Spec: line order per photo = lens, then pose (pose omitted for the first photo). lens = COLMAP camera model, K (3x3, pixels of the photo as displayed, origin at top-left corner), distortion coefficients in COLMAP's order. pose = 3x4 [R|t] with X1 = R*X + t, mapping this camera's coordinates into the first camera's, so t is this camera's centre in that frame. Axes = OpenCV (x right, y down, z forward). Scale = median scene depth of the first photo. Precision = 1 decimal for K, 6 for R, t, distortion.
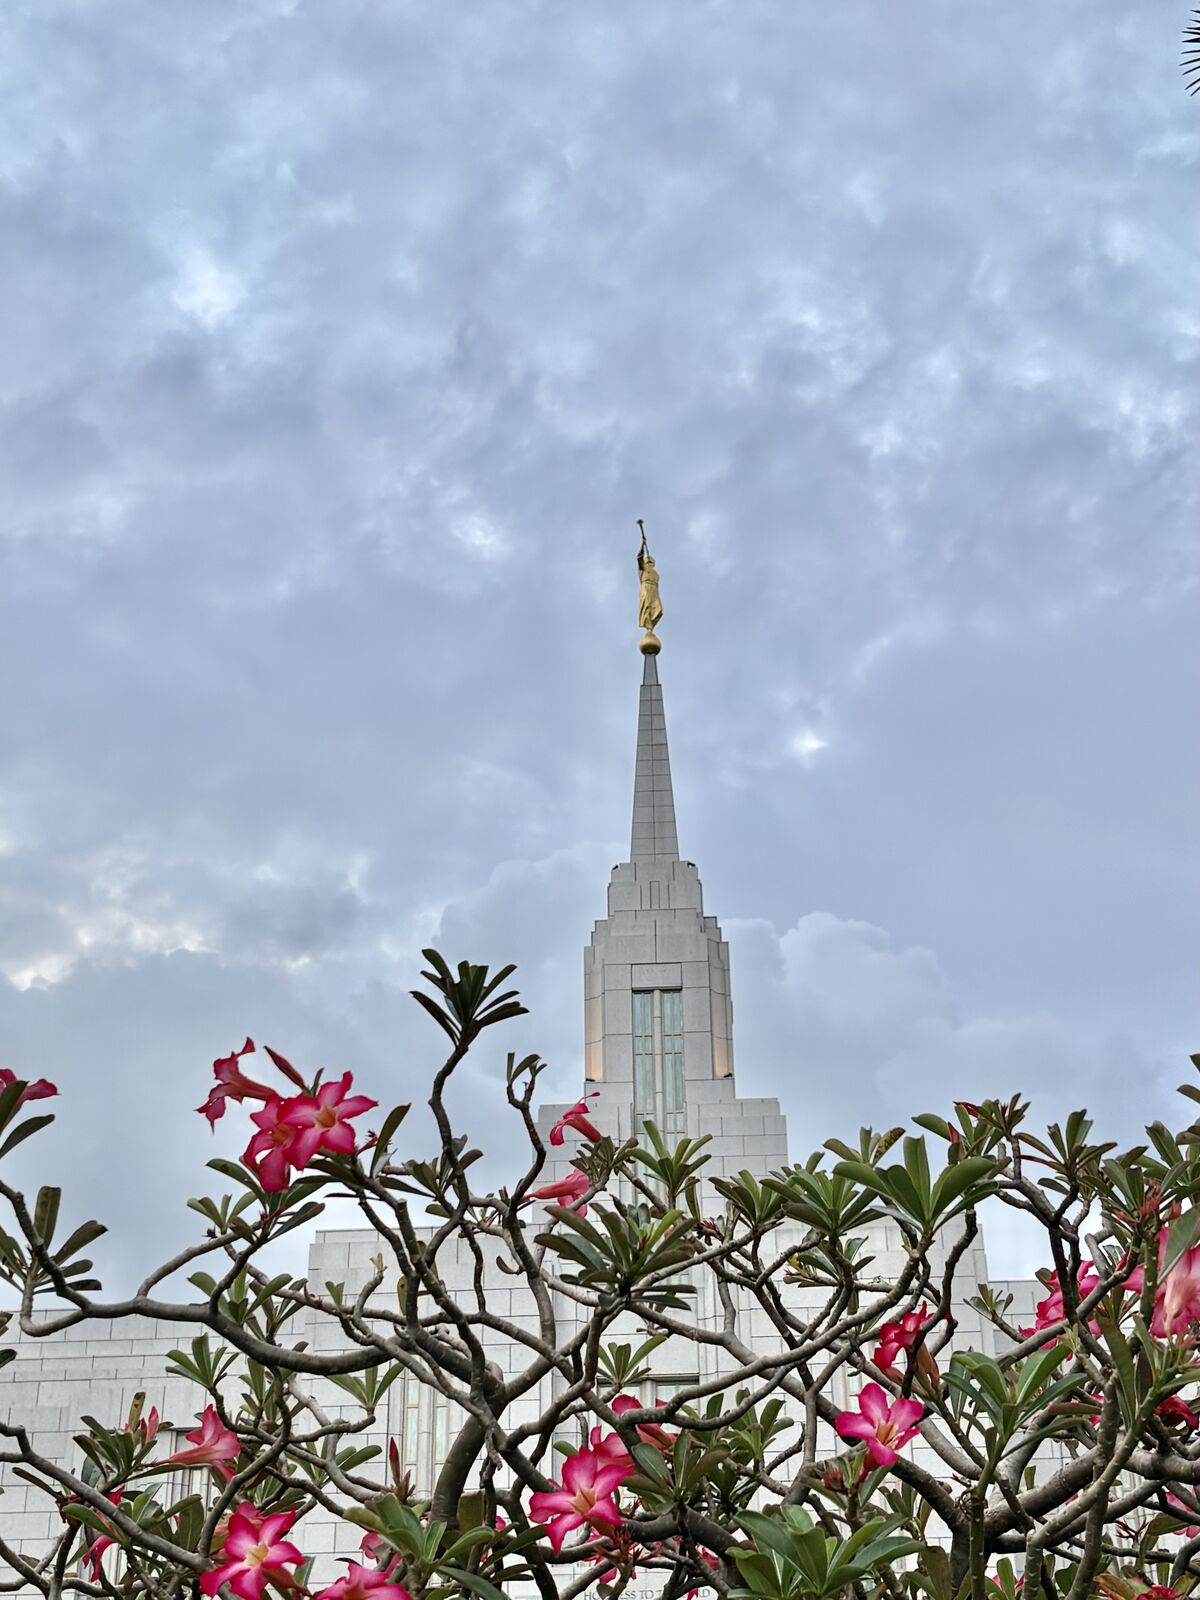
lens RADIAL K [[2219.3, 0, 601.5], [0, 2219.3, 801.4], [0, 0, 1]] dist [-0.011812, 0.000000]
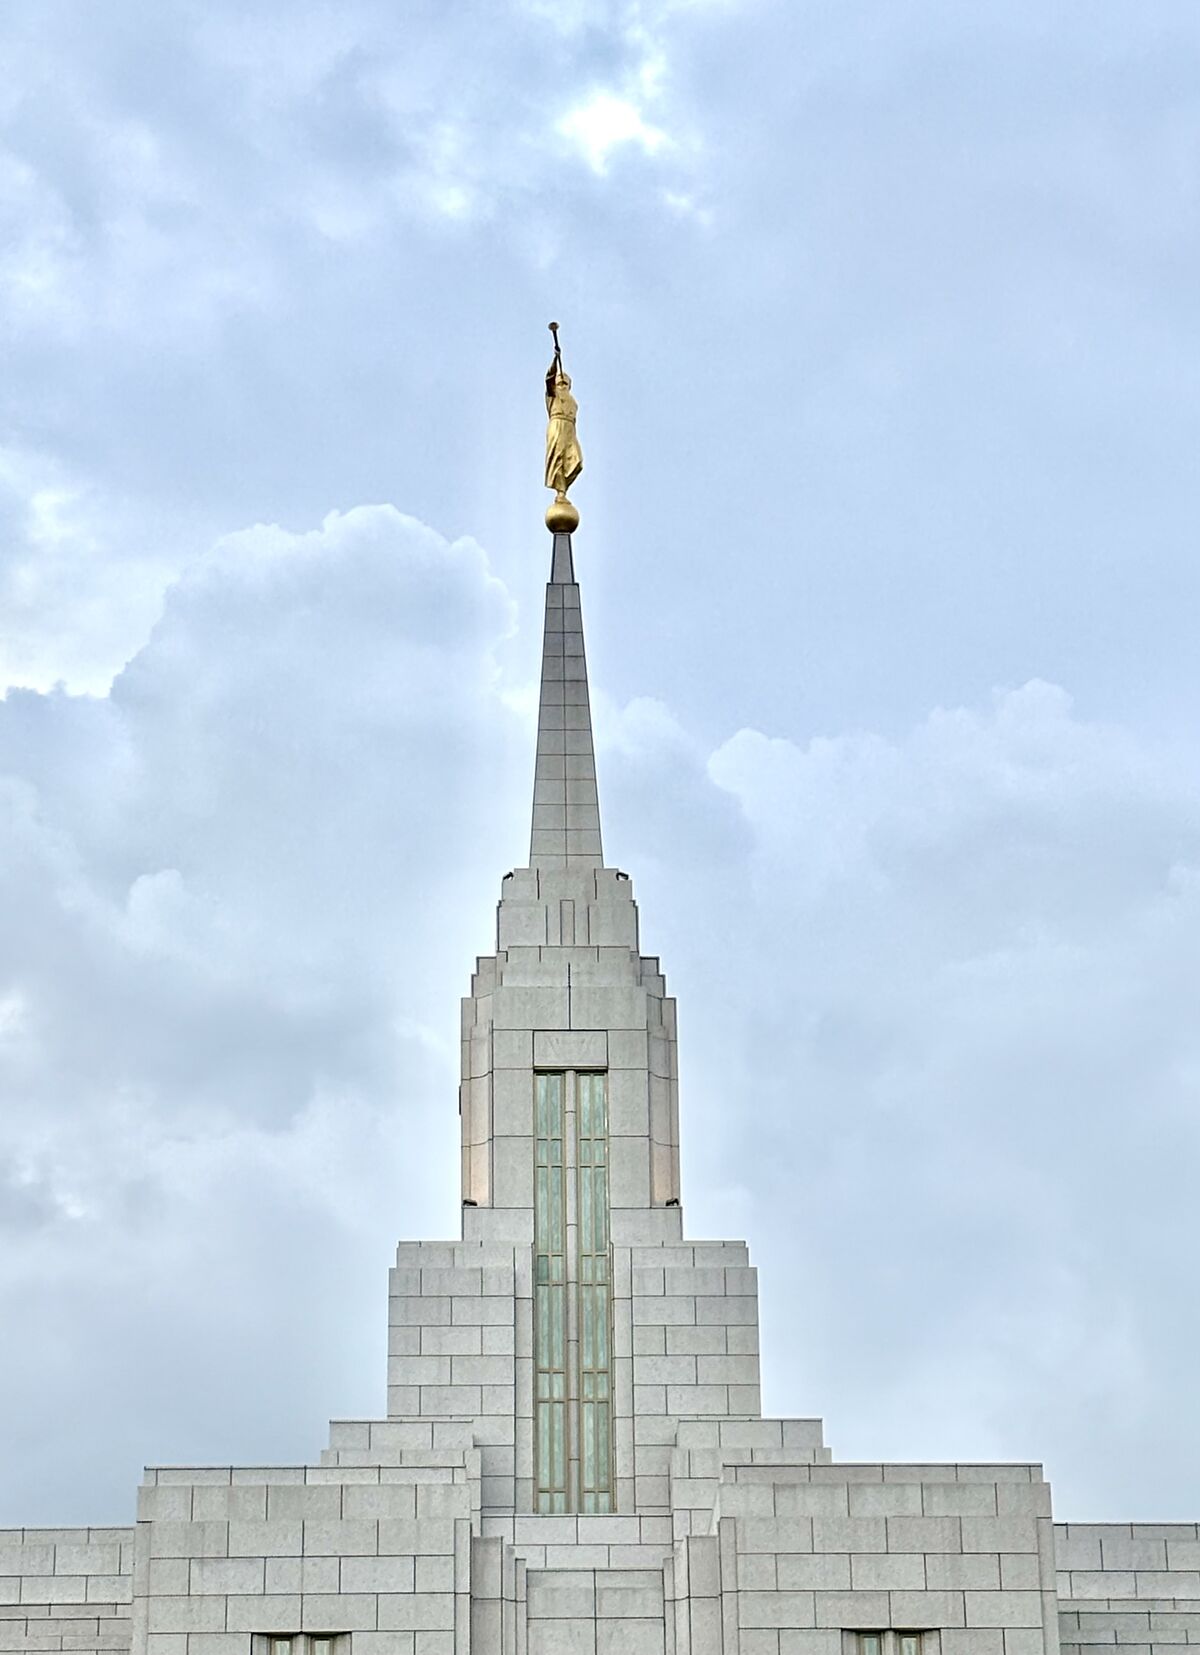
lens RADIAL K [[4440.2, 0, 599.7], [0, 4440.2, 826.6], [0, 0, 1]] dist [0.138826, 0.000000]
pose [[0.996405, 0.028156, 0.079896, -0.075674], [-0.036803, 0.993370, 0.108908, -0.135512], [-0.076300, -0.111457, 0.990836, -0.332572]]
